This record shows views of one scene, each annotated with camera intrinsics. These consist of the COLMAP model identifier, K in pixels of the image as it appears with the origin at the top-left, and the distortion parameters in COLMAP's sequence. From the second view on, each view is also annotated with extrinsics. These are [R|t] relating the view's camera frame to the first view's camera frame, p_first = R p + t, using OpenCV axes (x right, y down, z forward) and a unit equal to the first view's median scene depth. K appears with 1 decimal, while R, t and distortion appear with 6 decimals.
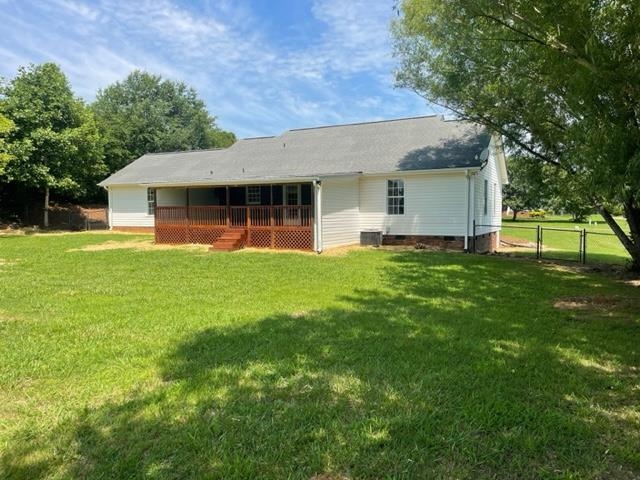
lens RADIAL K [[485.8, 0, 320.0], [0, 485.8, 240.0], [0, 0, 1]] dist [0.058755, 0.000006]
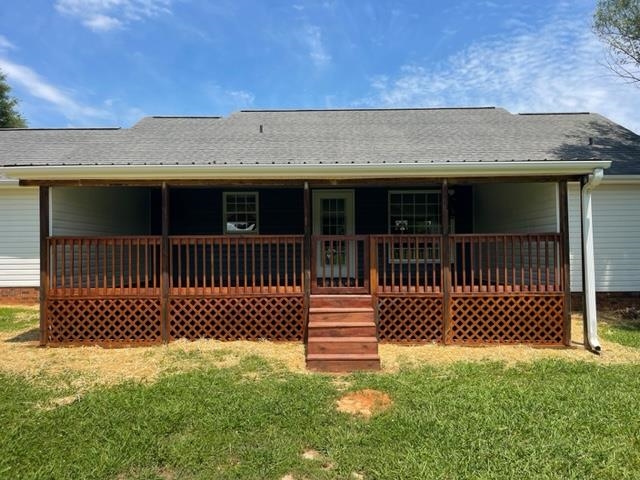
lens RADIAL K [[485.8, 0, 320.0], [0, 485.8, 240.0], [0, 0, 1]] dist [0.058755, 0.000006]
pose [[0.894445, 0.008126, 0.447103, -0.327528], [0.029742, 0.996540, -0.077610, -0.033689], [-0.446187, 0.082716, 0.891109, 0.625061]]
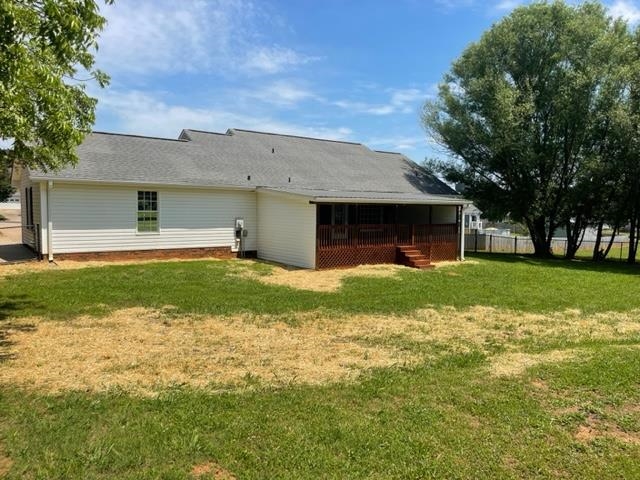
lens RADIAL K [[489.3, 0, 320.1], [0, 489.3, 221.8], [0, 0, 1]] dist [0.042551, -0.001327]
pose [[0.445389, -0.012042, 0.895256, -1.095575], [0.035046, 0.999378, -0.003992, -0.071029], [-0.894651, 0.033153, 0.445534, 0.650438]]
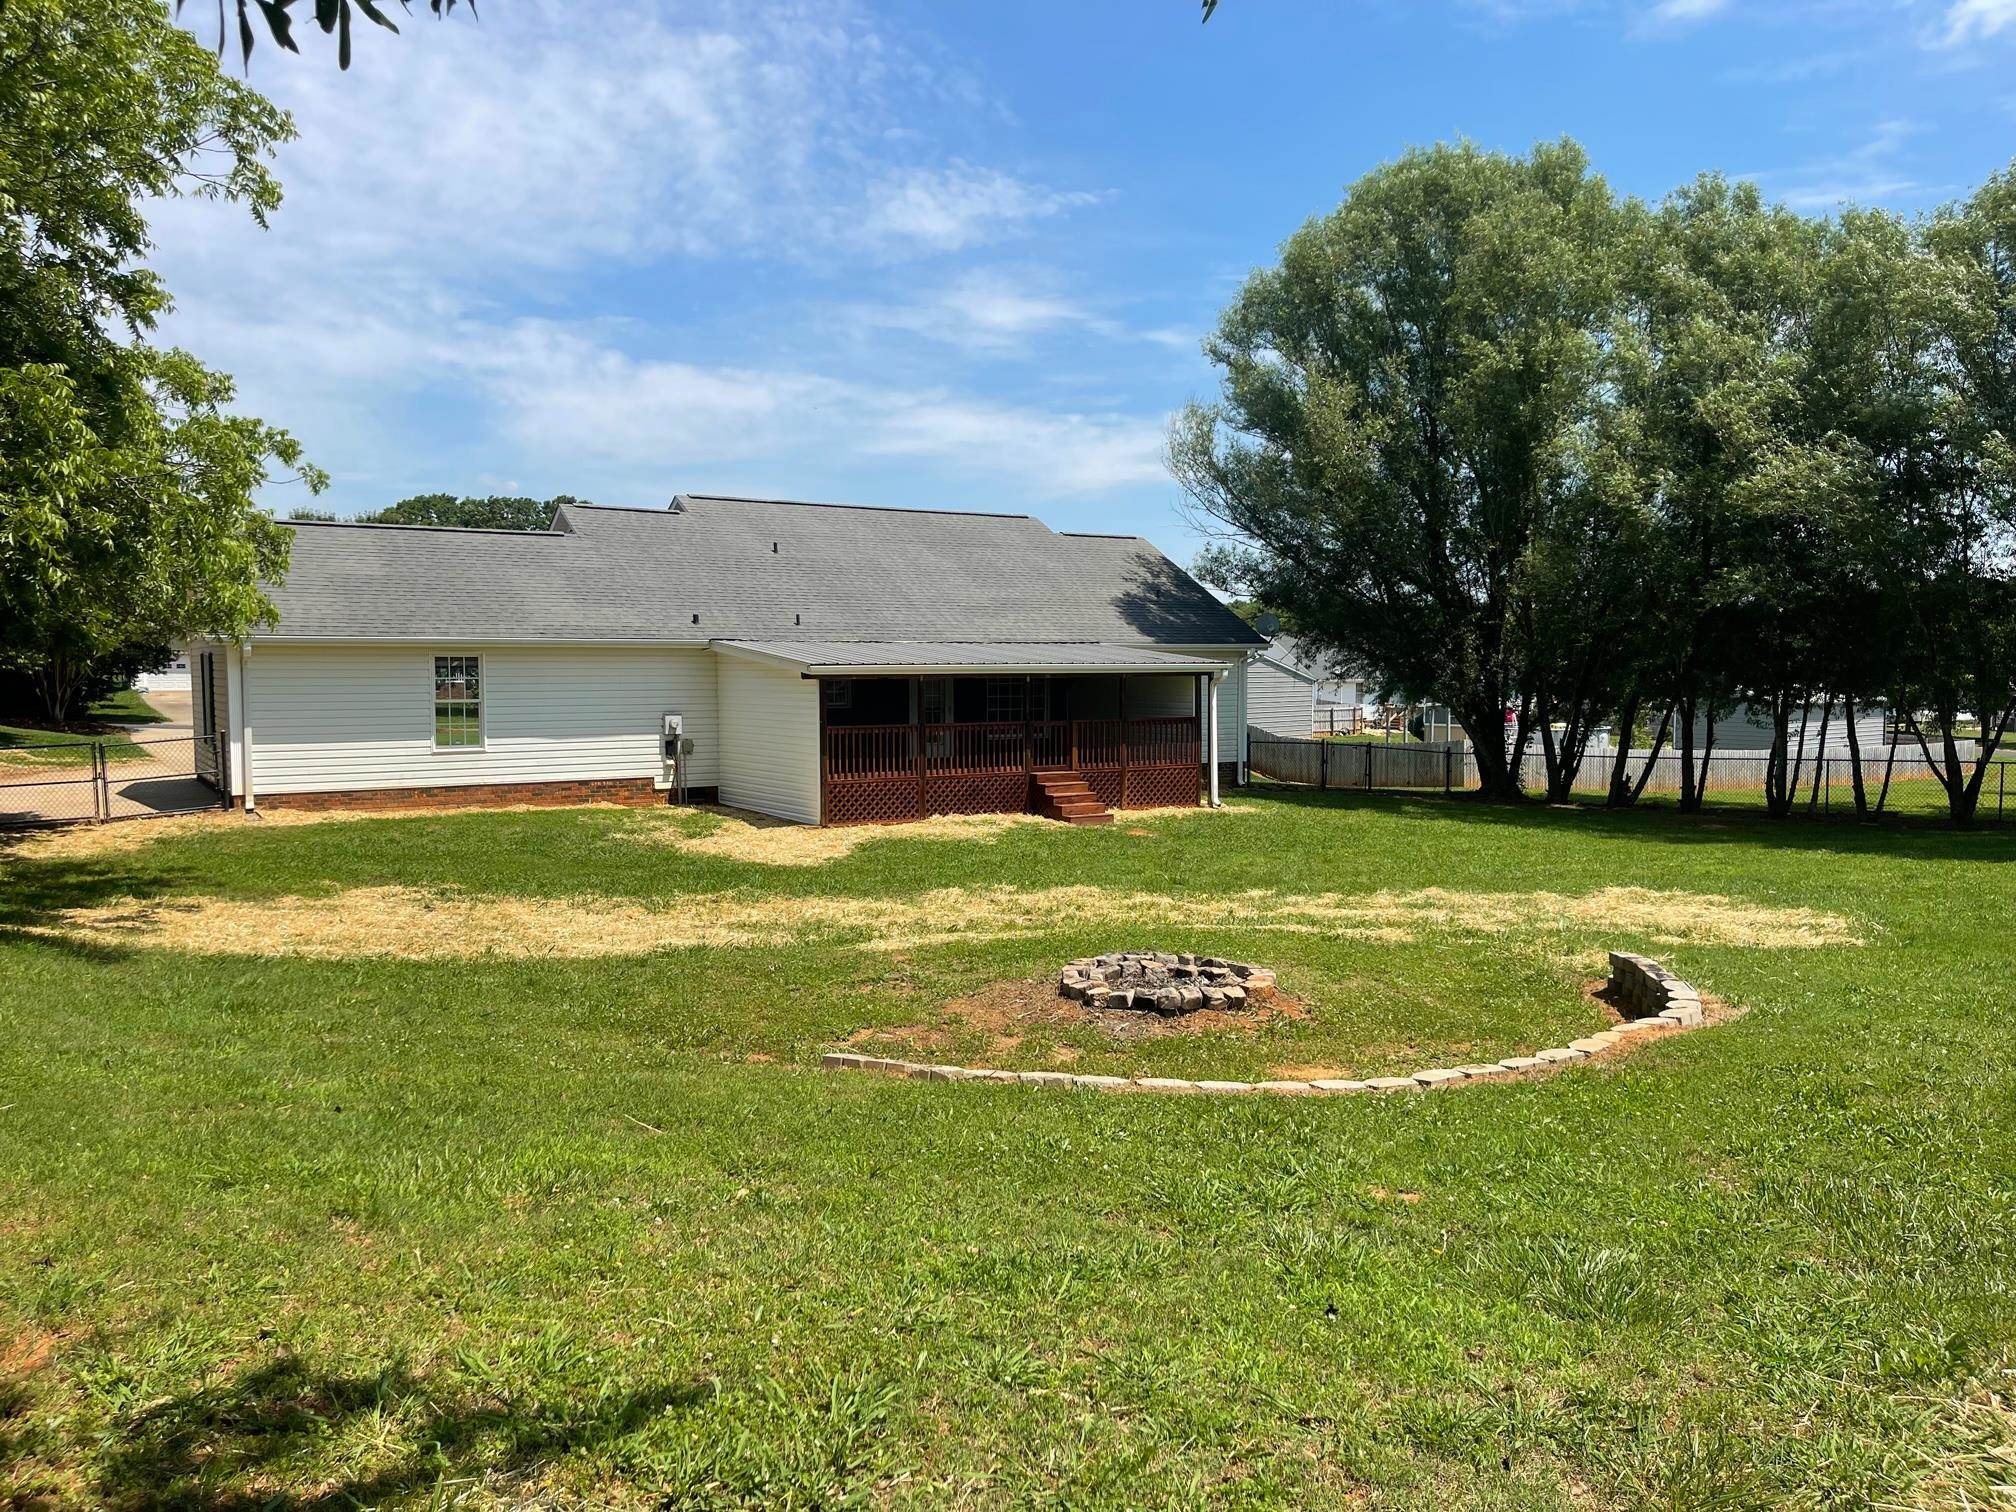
lens RADIAL K [[1530.3, 0, 1008.0], [0, 1530.3, 756.0], [0, 0, 1]] dist [0.058755, 0.000006]
pose [[0.506455, -0.044709, 0.861106, -1.293870], [0.049345, 0.998521, 0.022822, -0.066277], [-0.860853, 0.030933, 0.507912, 0.305385]]
